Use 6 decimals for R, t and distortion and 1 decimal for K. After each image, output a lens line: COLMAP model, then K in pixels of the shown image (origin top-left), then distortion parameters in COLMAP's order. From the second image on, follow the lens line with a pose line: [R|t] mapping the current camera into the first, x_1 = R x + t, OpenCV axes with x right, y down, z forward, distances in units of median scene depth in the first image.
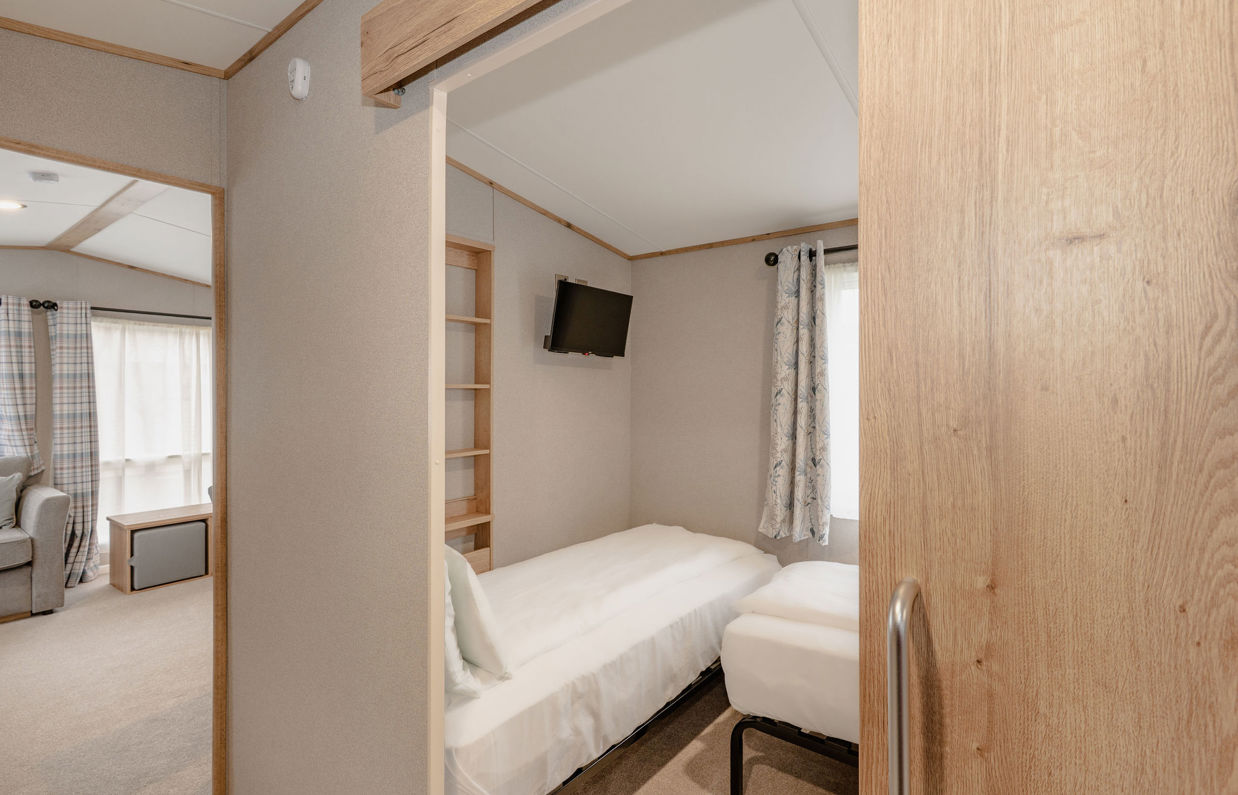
lens RADIAL K [[601.4, 0, 618.3], [0, 601.4, 395.5], [0, 0, 1]] dist [0.005154, 0.001050]
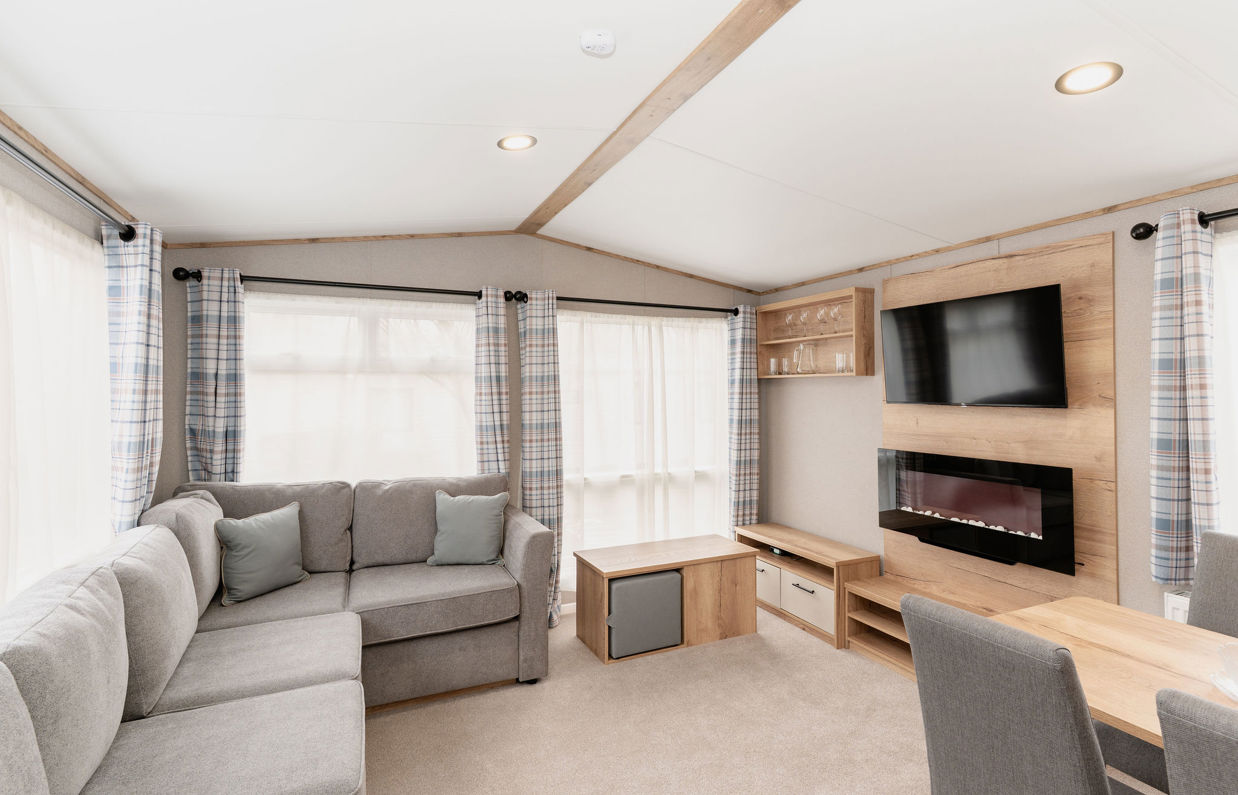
lens RADIAL K [[601.4, 0, 622.5], [0, 601.4, 392.3], [0, 0, 1]] dist [0.005154, 0.001050]
pose [[0.886507, 0.001661, -0.462713, -0.419348], [-0.007181, 0.999923, -0.010168, -0.005871], [0.462660, 0.012336, 0.886450, 0.314242]]
